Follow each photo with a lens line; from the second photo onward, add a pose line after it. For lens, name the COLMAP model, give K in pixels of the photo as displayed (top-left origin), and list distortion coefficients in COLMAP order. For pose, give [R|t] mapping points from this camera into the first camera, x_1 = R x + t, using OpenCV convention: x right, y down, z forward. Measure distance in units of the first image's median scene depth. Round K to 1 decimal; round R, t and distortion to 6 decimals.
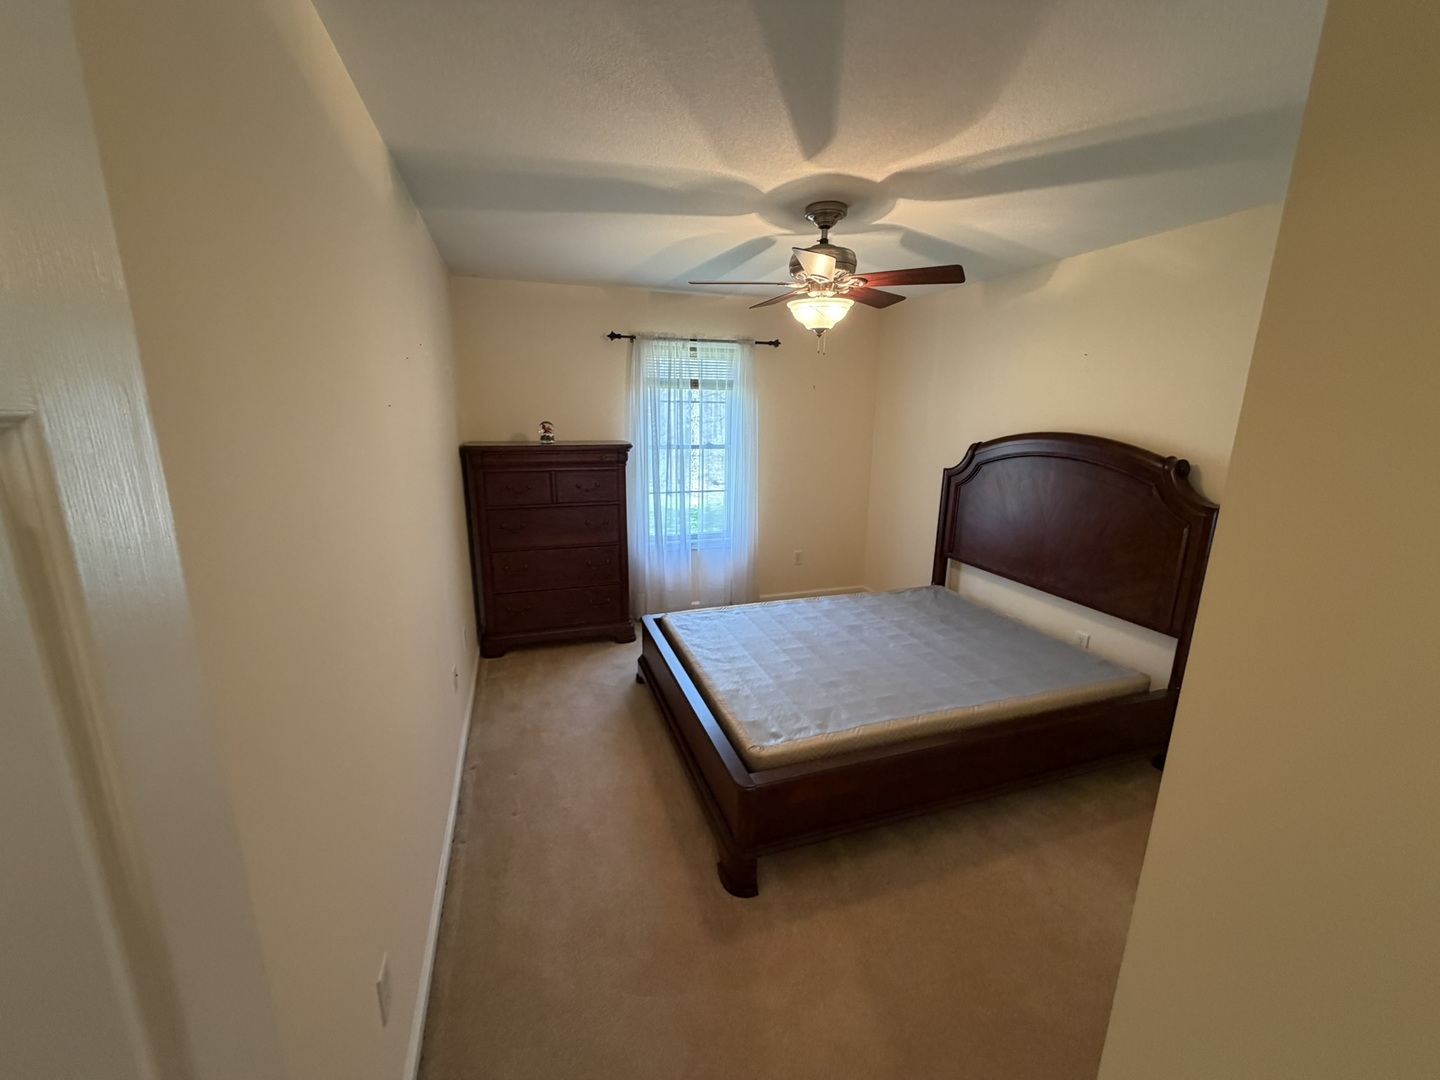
lens RADIAL K [[572.7, 0, 717.0], [0, 572.7, 538.3], [0, 0, 1]] dist [-0.000111, 0.000143]
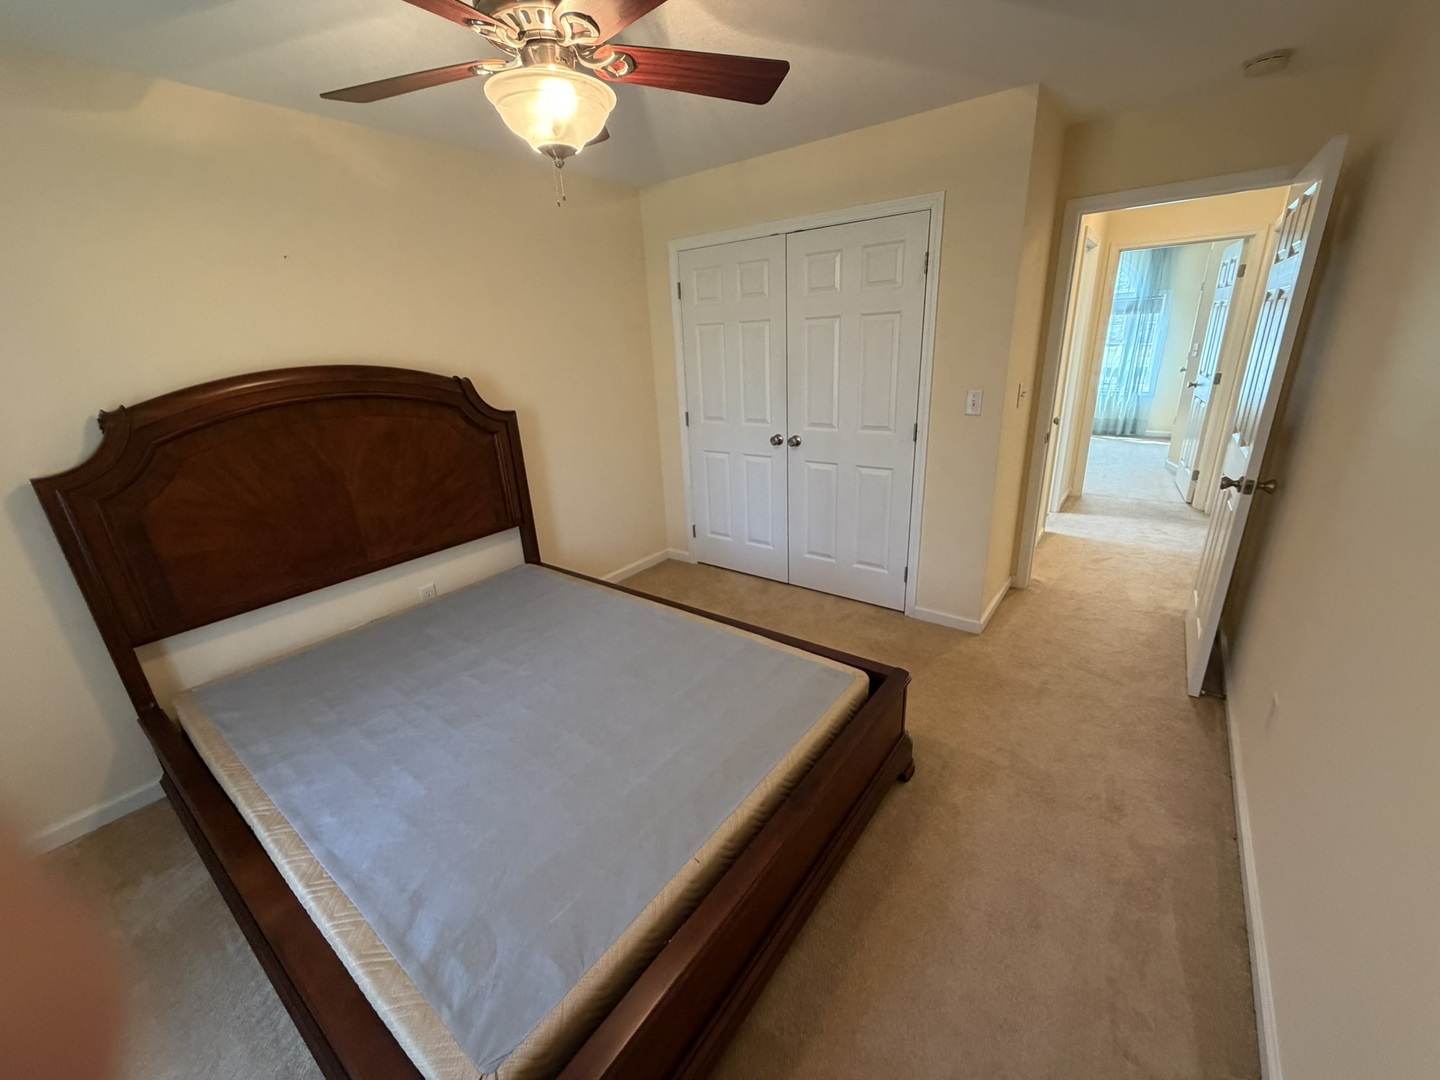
lens RADIAL K [[572.7, 0, 717.0], [0, 572.7, 538.3], [0, 0, 1]] dist [-0.000111, 0.000143]
pose [[-0.559022, -0.254919, 0.788994, -0.309805], [0.225275, 0.869077, 0.440406, -0.192526], [-0.797964, 0.423937, -0.428406, 0.959969]]
